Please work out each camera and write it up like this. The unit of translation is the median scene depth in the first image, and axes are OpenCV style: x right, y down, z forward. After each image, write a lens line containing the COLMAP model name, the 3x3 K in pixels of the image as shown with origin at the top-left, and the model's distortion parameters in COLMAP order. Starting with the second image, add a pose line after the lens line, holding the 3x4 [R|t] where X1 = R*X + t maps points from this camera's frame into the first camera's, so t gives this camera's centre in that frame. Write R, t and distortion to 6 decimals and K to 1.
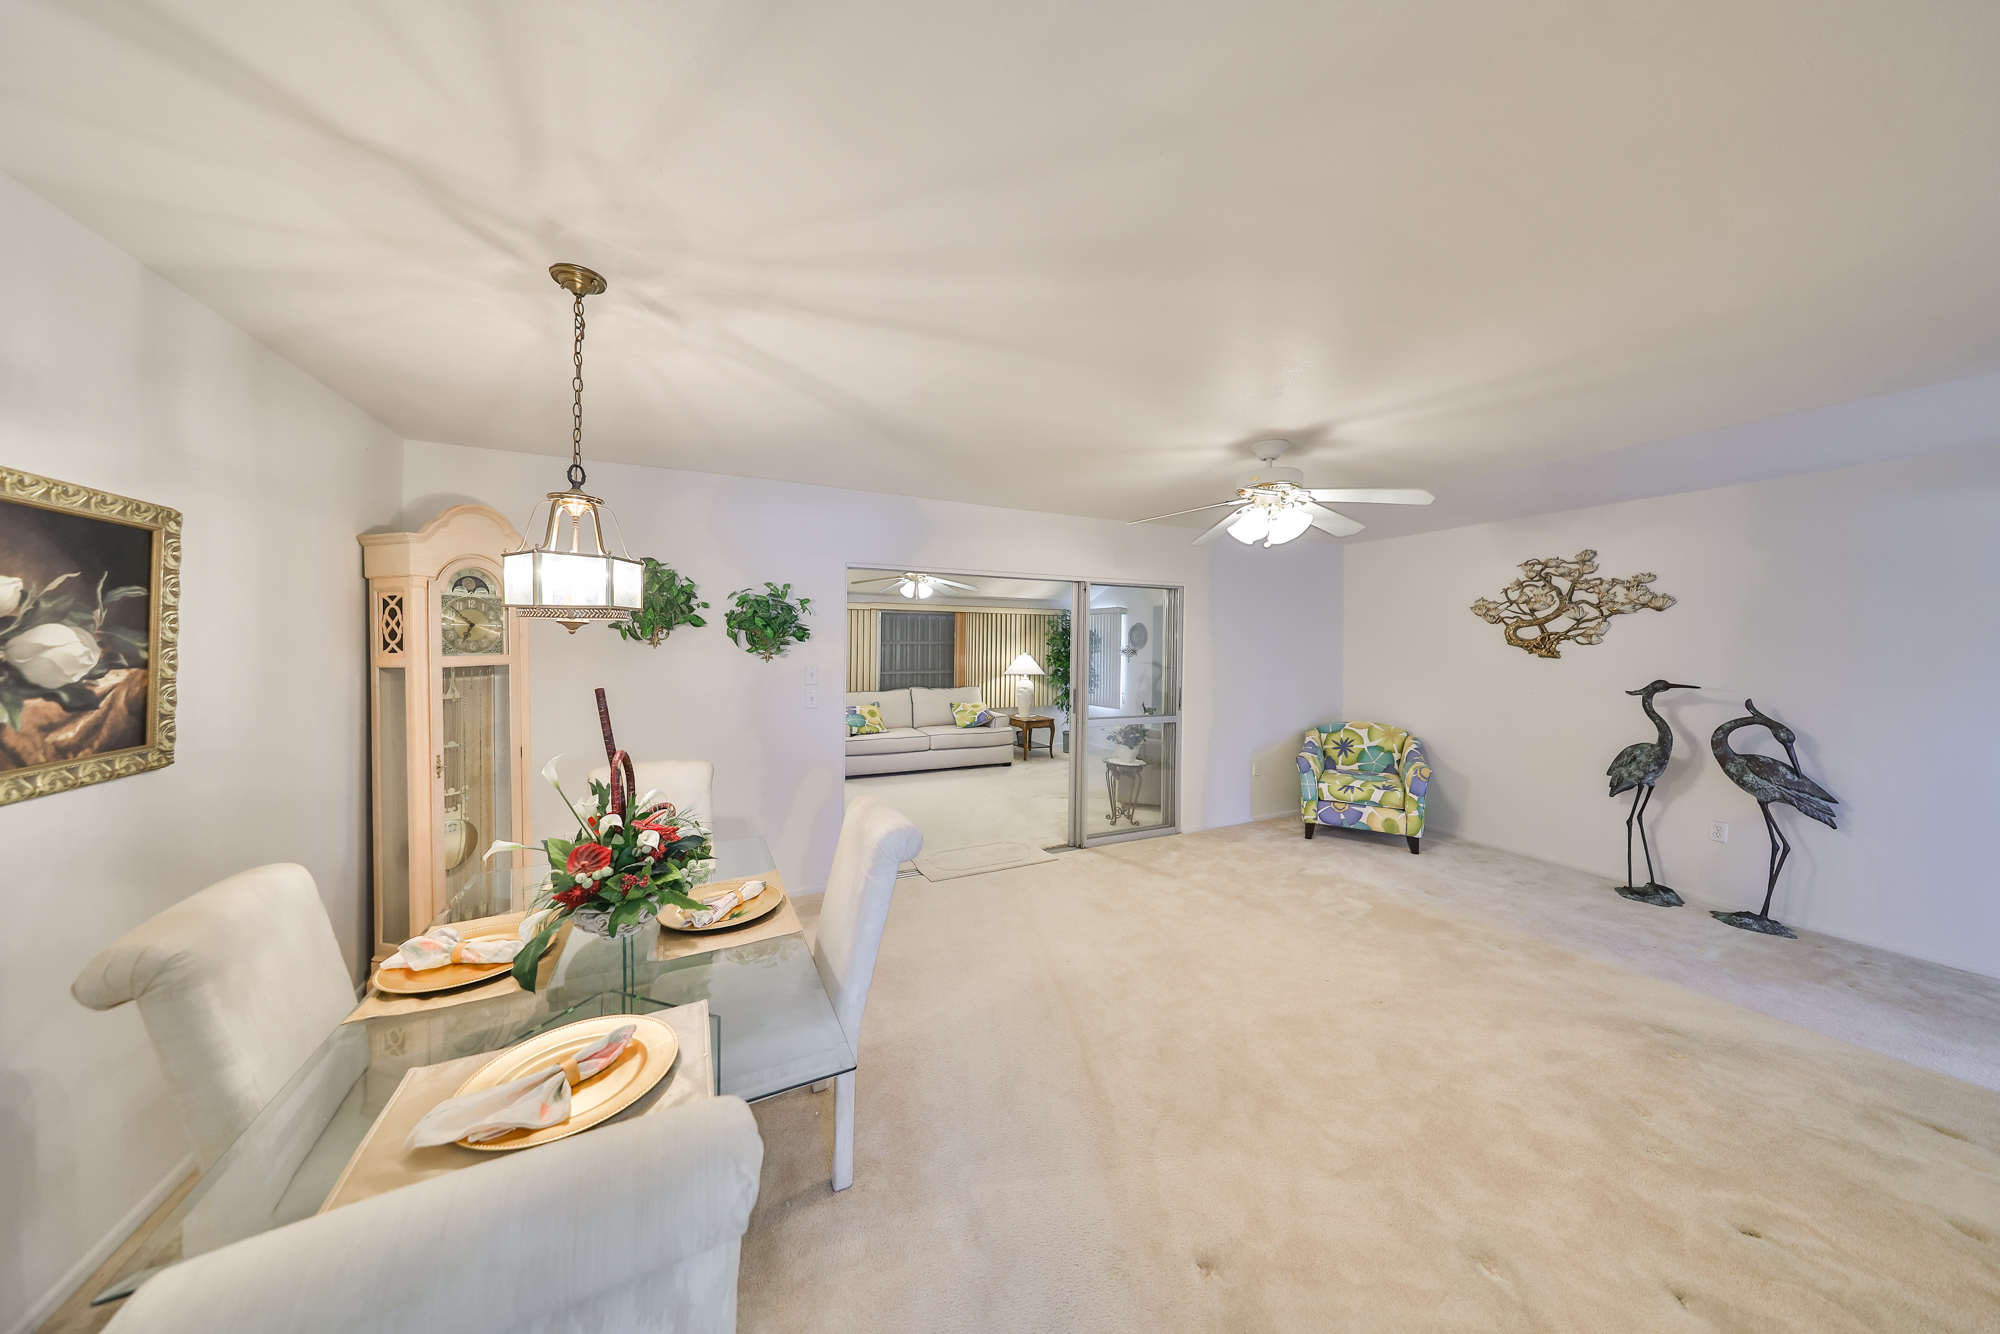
lens RADIAL K [[619.8, 0, 995.3], [0, 619.8, 653.1], [0, 0, 1]] dist [-0.004810, 0.001142]
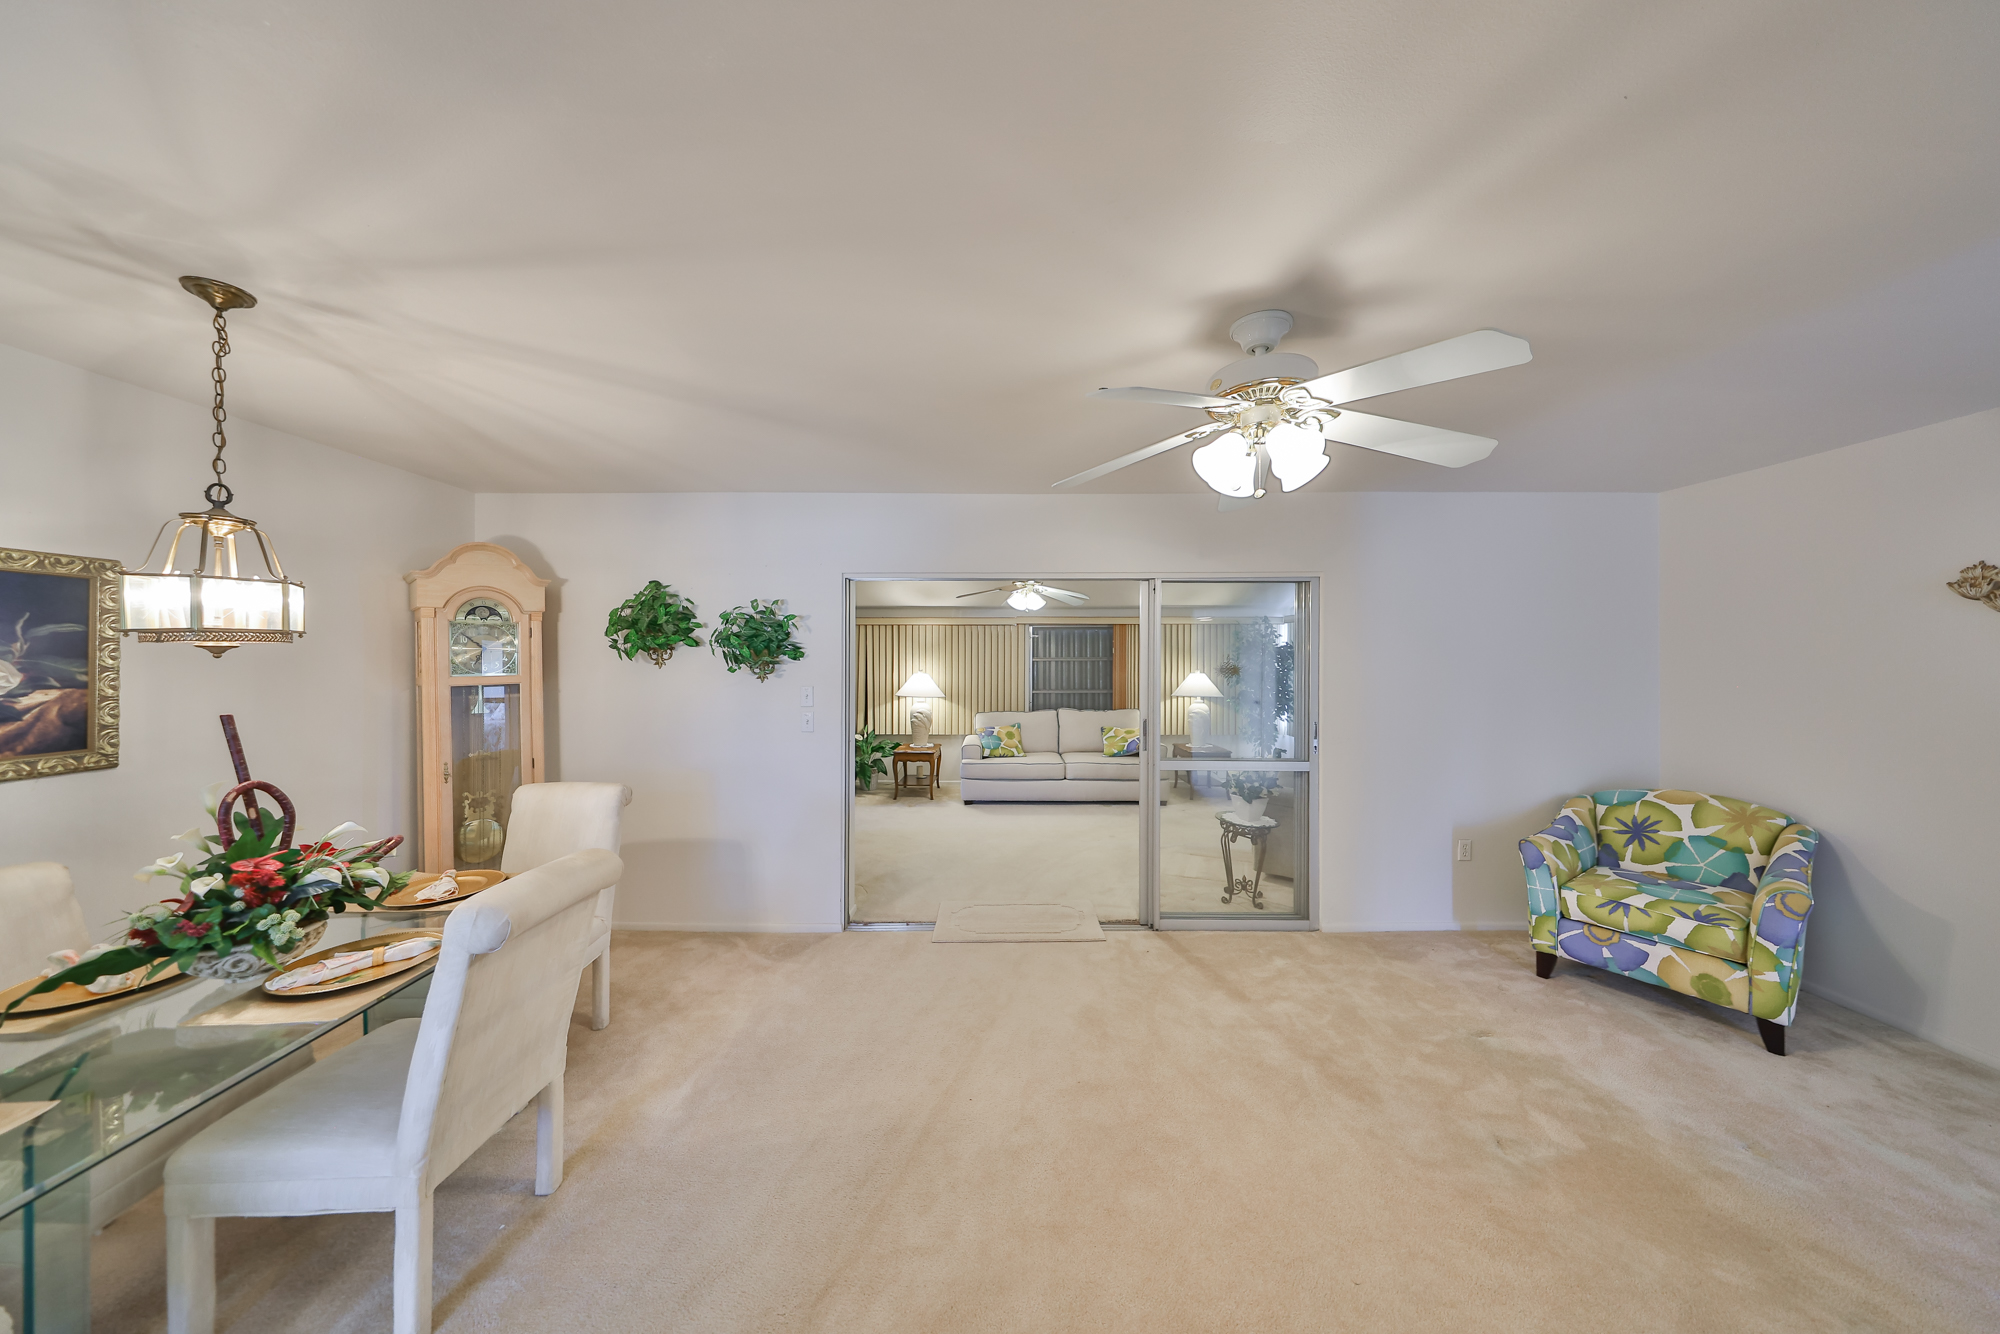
lens RADIAL K [[619.8, 0, 997.7], [0, 619.8, 664.3], [0, 0, 1]] dist [-0.004810, 0.001142]
pose [[0.903966, -0.003569, -0.427590, 0.337417], [0.000560, 0.999974, -0.007163, -0.005897], [0.427604, 0.006236, 0.903945, 0.260655]]
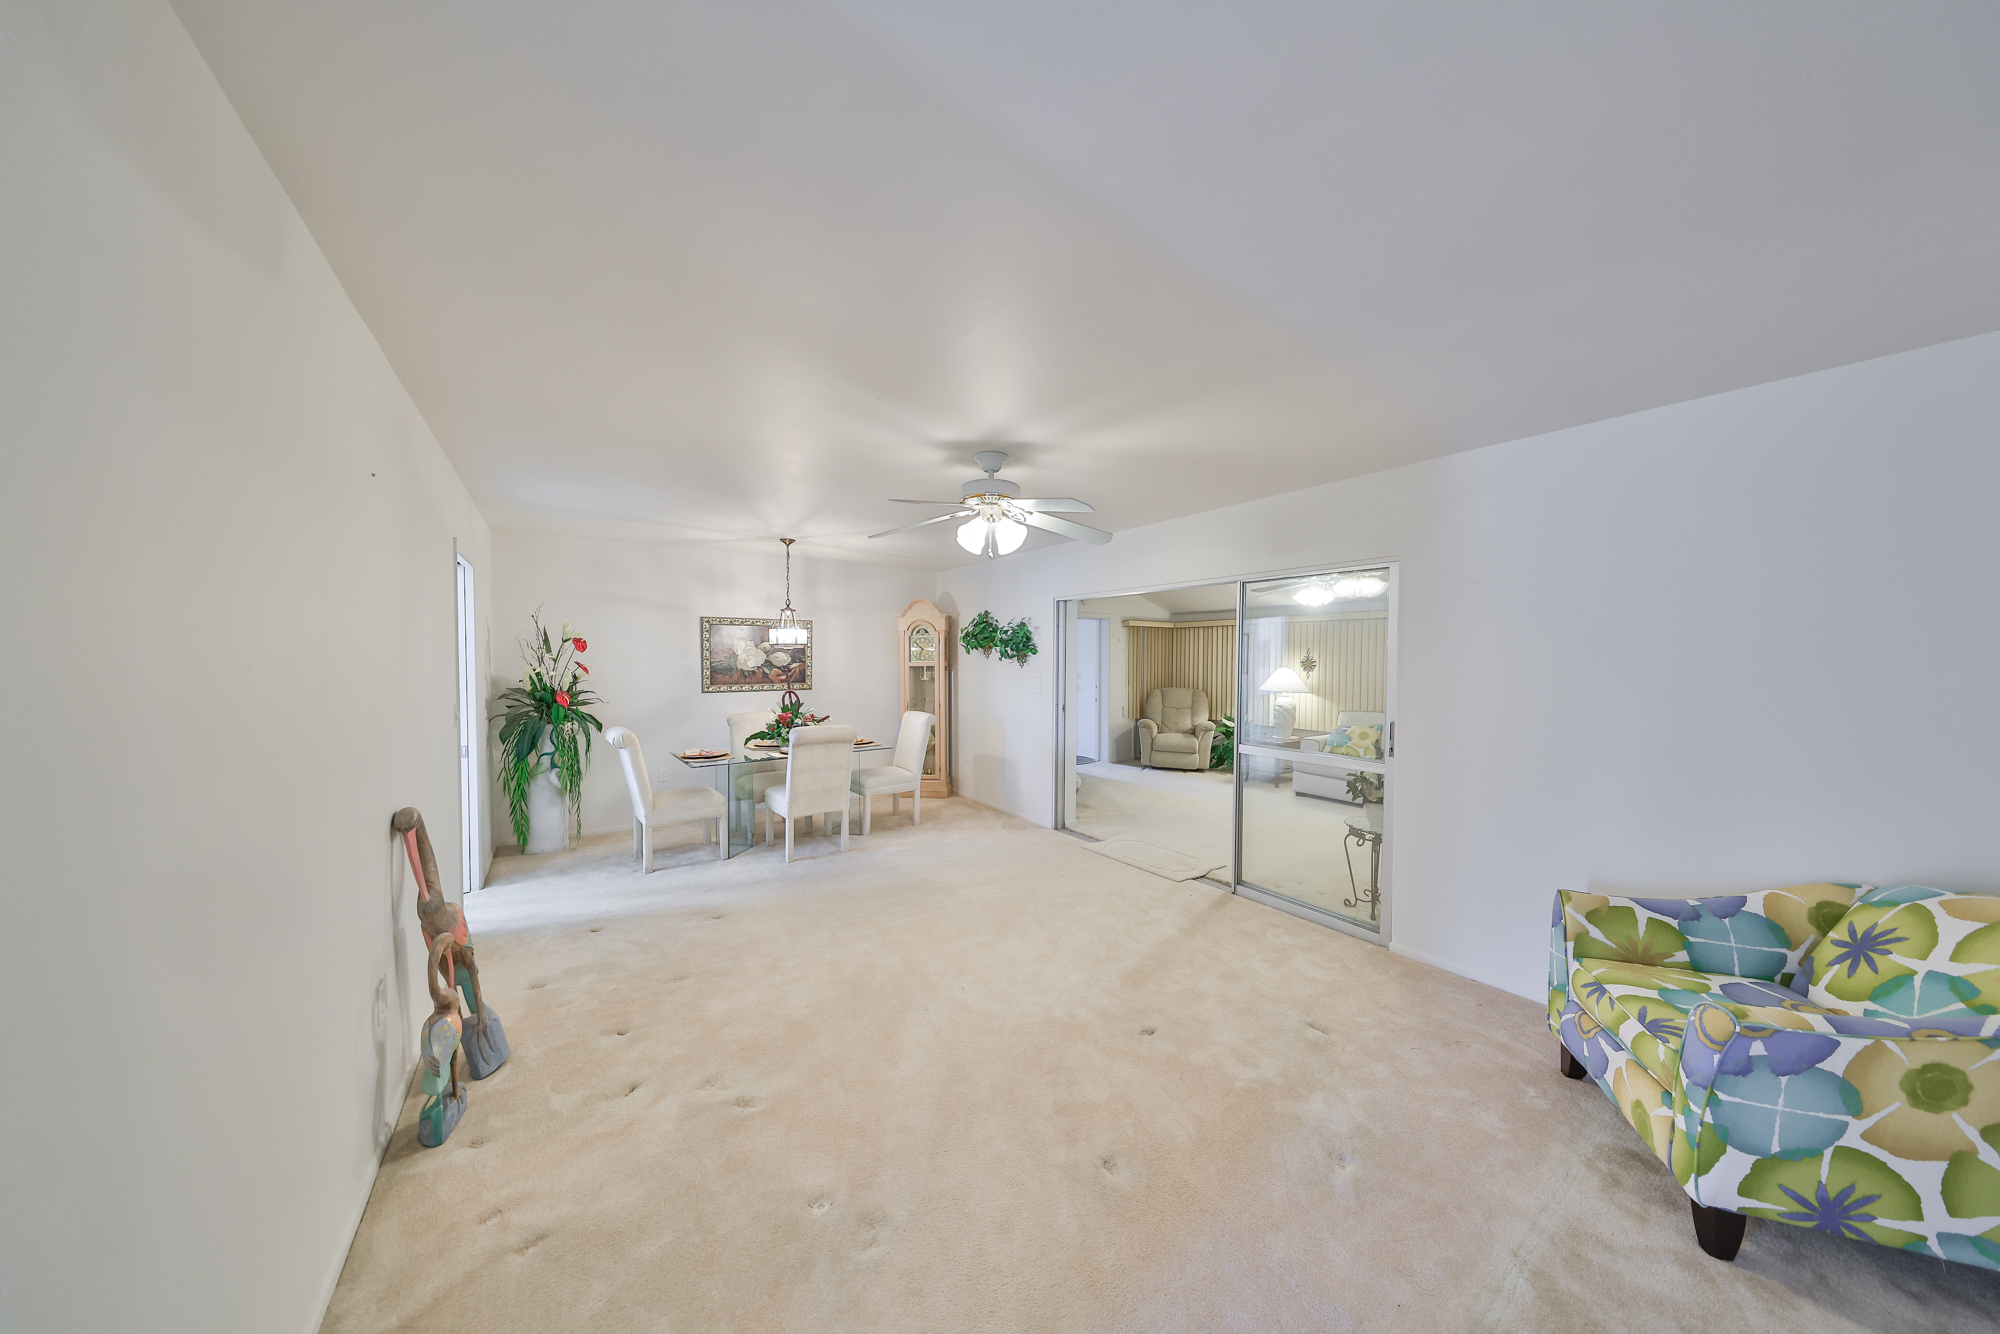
lens RADIAL K [[619.8, 0, 988.6], [0, 619.8, 659.2], [0, 0, 1]] dist [-0.004810, 0.001142]
pose [[0.161868, -0.001878, -0.986811, 1.060483], [-0.015216, 0.999875, -0.004399, 0.000227], [0.986695, 0.015727, 0.161819, 0.598543]]
